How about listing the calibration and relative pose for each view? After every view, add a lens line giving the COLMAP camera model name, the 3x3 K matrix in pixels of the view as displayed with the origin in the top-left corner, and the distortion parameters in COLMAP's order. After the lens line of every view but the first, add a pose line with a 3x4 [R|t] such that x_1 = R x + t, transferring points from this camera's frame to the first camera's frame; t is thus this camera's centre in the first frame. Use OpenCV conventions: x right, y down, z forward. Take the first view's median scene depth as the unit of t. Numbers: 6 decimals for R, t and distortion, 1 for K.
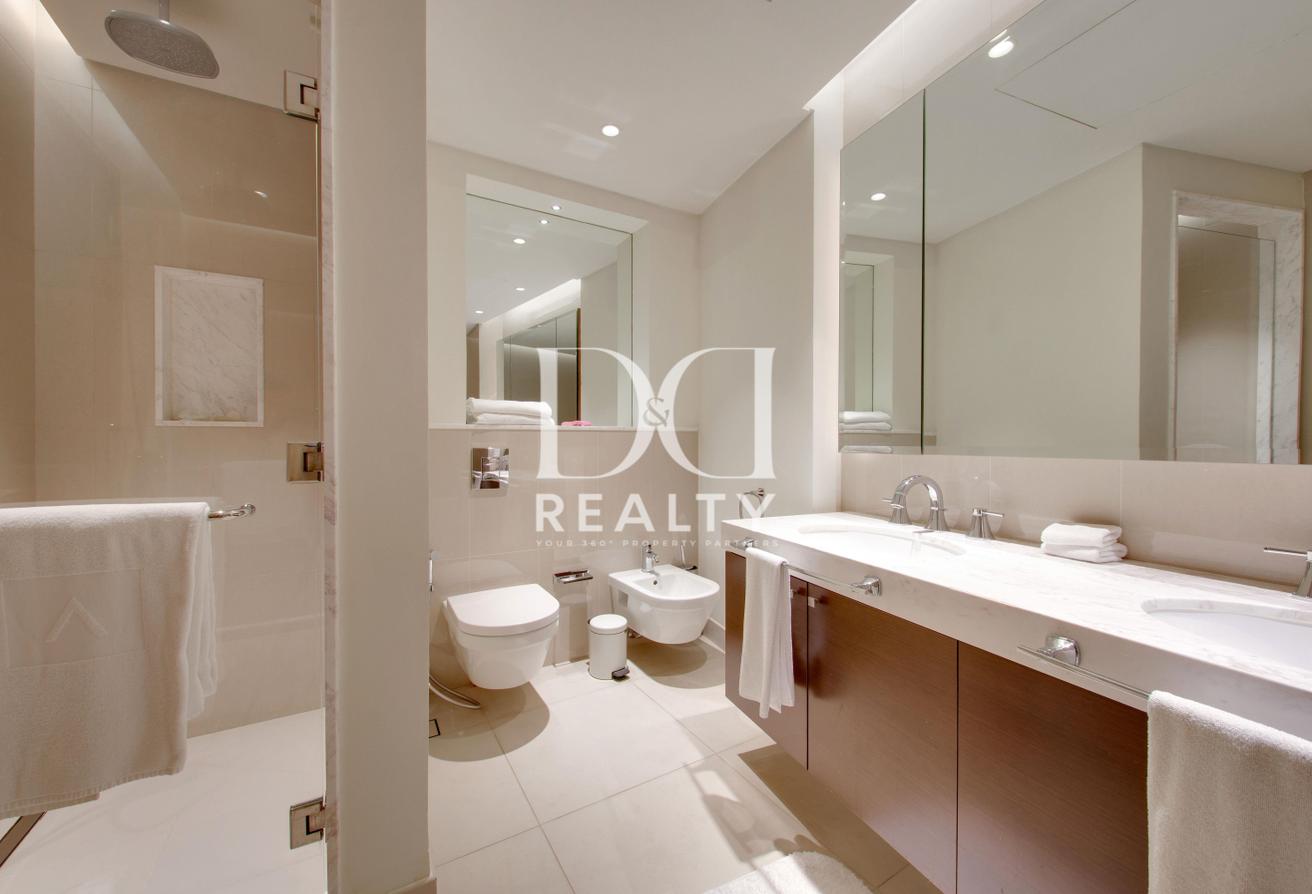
lens RADIAL K [[509.0, 0, 657.6], [0, 509.0, 442.9], [0, 0, 1]] dist [0.011203, -0.006296]
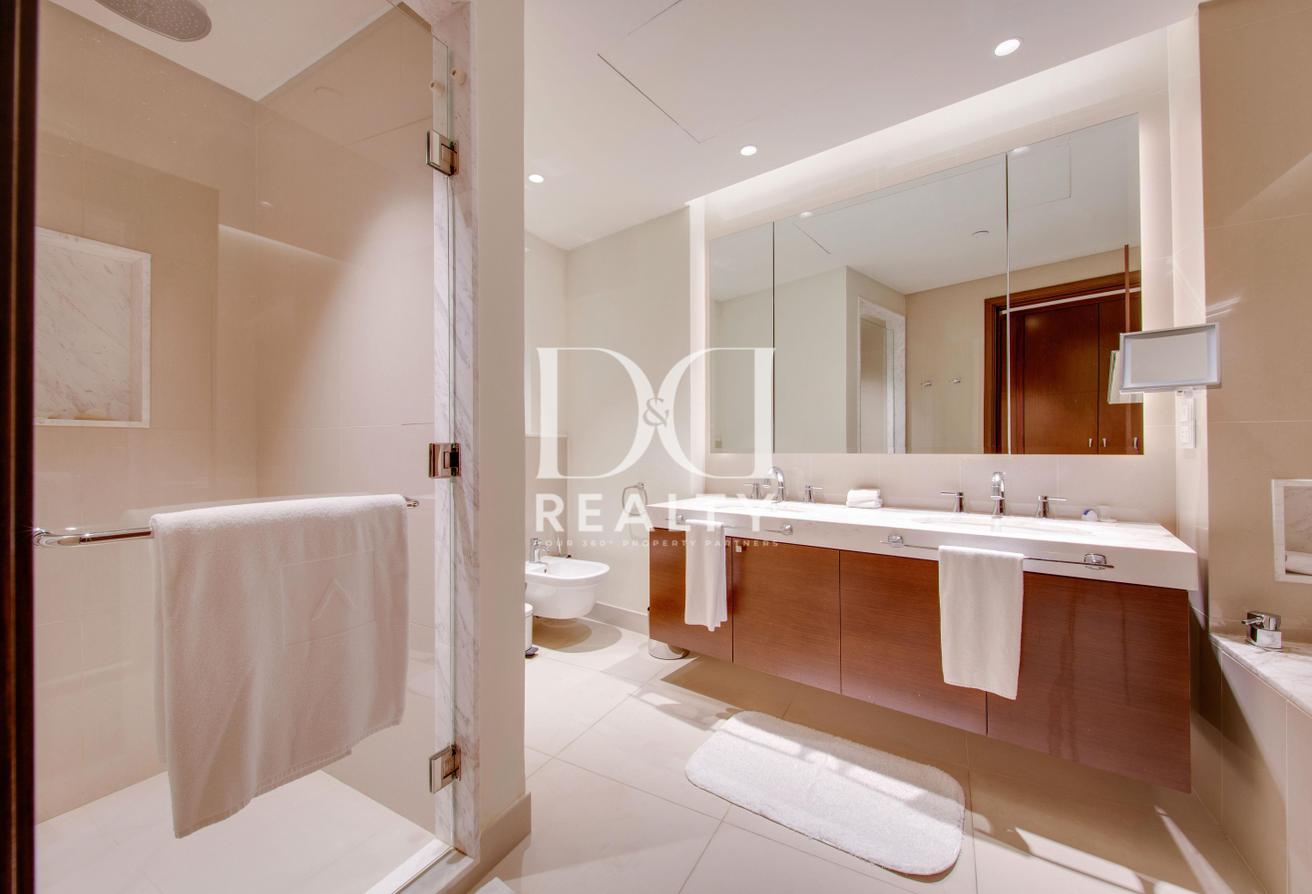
lens RADIAL K [[509.0, 0, 657.6], [0, 509.0, 442.9], [0, 0, 1]] dist [0.011203, -0.006296]
pose [[0.869608, 0.003267, 0.493733, -0.473125], [0.004455, 0.999886, -0.014462, 0.009535], [-0.493723, 0.014775, 0.869493, -0.153064]]
